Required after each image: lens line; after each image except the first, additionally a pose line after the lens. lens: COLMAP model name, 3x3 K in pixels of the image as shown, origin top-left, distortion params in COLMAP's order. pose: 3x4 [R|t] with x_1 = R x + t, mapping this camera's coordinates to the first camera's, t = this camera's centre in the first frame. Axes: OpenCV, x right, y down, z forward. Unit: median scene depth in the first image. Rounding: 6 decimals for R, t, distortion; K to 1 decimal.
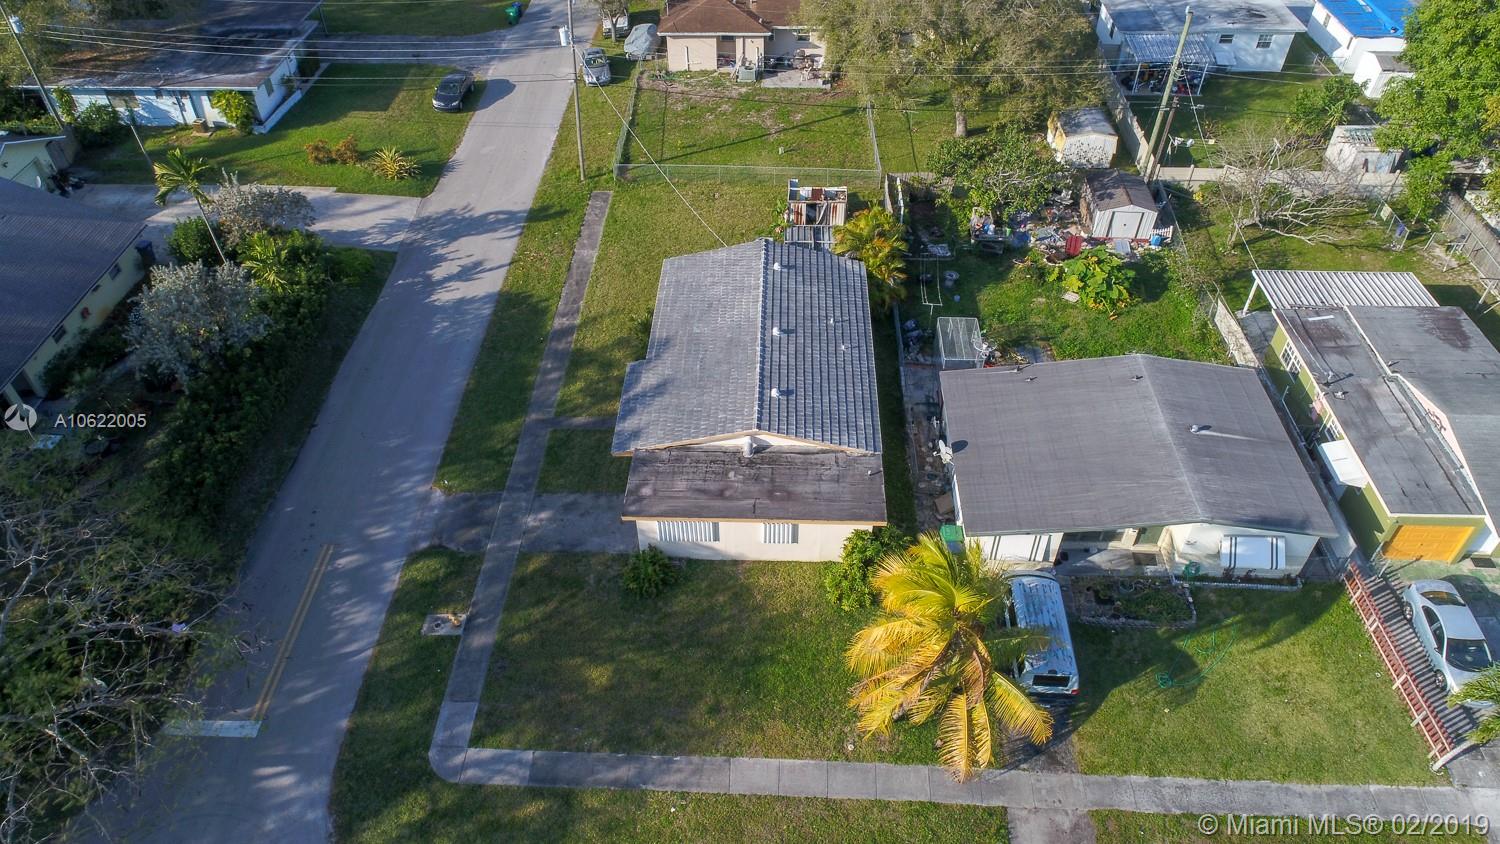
lens RADIAL K [[1003.4, 0, 746.4], [0, 1003.4, 419.9], [0, 0, 1]] dist [-0.003397, 0.000435]
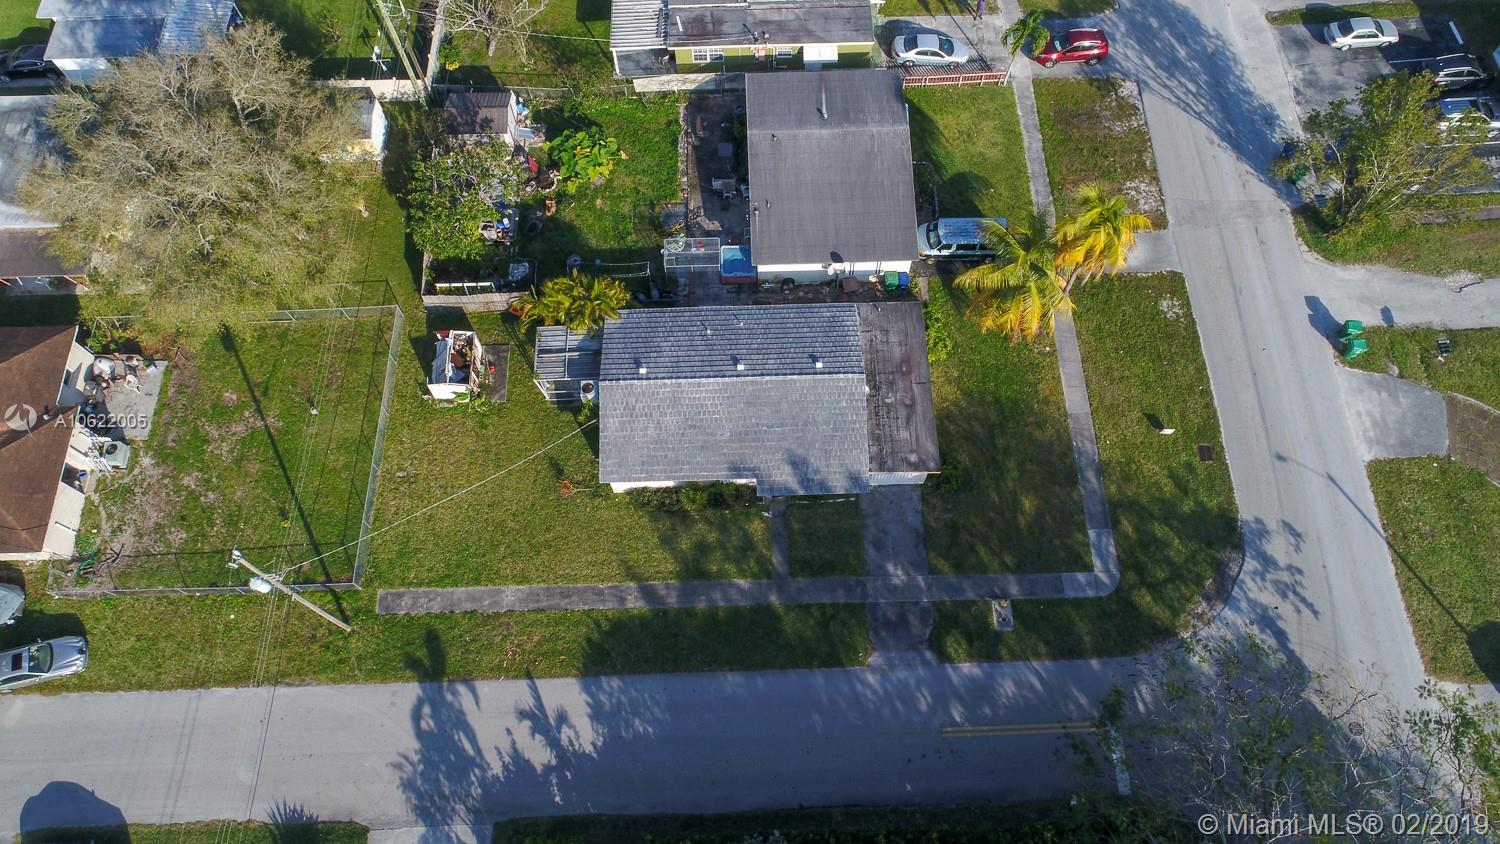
lens RADIAL K [[1003.4, 0, 746.4], [0, 1003.4, 419.9], [0, 0, 1]] dist [-0.003397, 0.000435]
pose [[-0.060547, -0.904302, 0.422577, -0.576508], [0.690495, 0.267768, 0.671950, -0.943051], [-0.720799, 0.332472, 0.608203, 0.330593]]
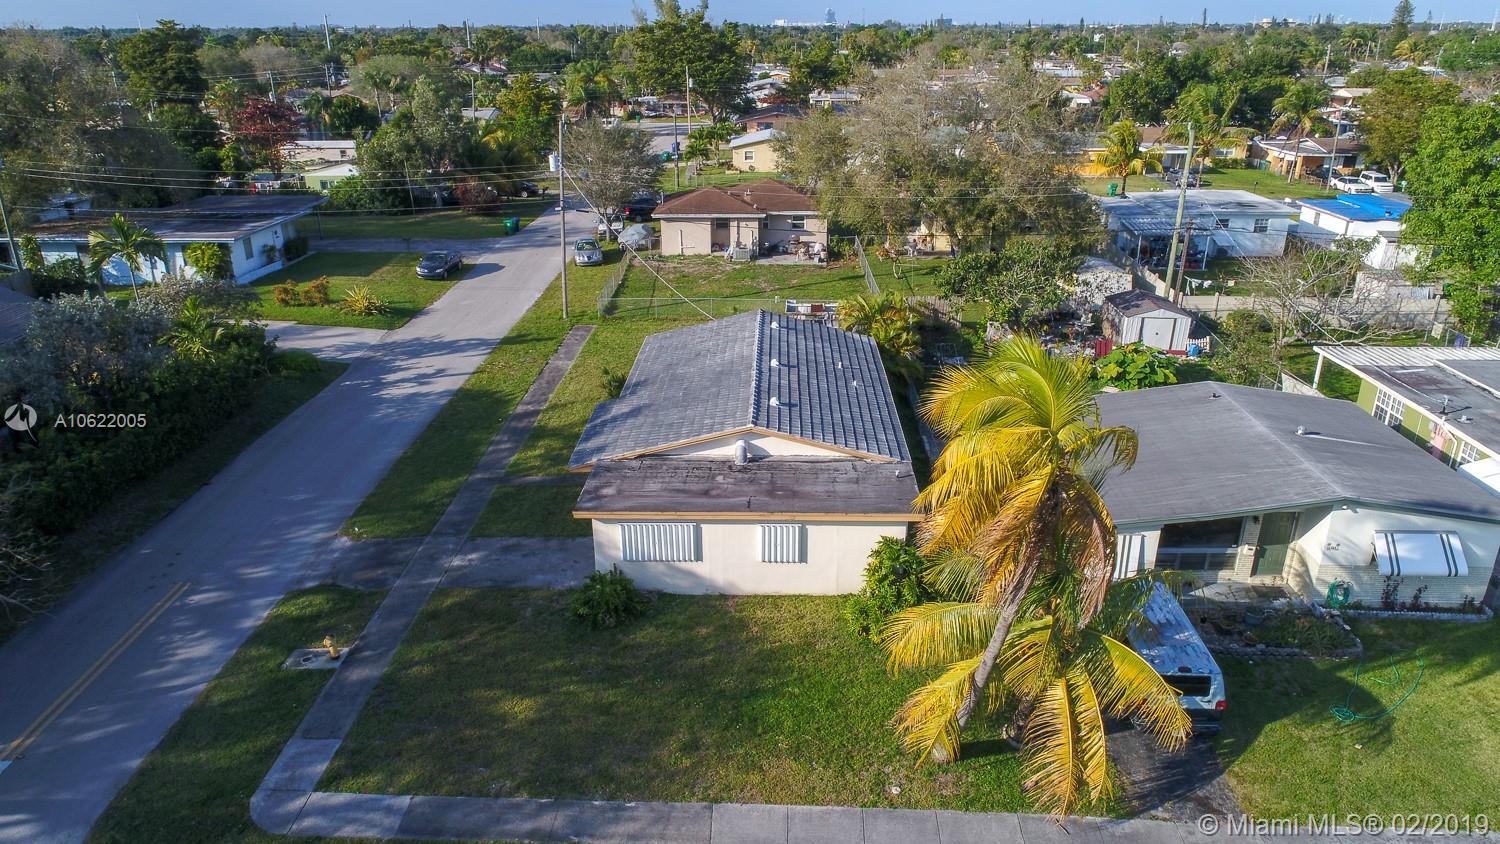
lens RADIAL K [[1003.4, 0, 746.4], [0, 1003.4, 419.9], [0, 0, 1]] dist [-0.003397, 0.000435]
pose [[0.999986, 0.002123, 0.004789, 0.002018], [-0.000235, 0.931493, -0.363760, 0.289655], [-0.005233, 0.363753, 0.931481, 0.255595]]
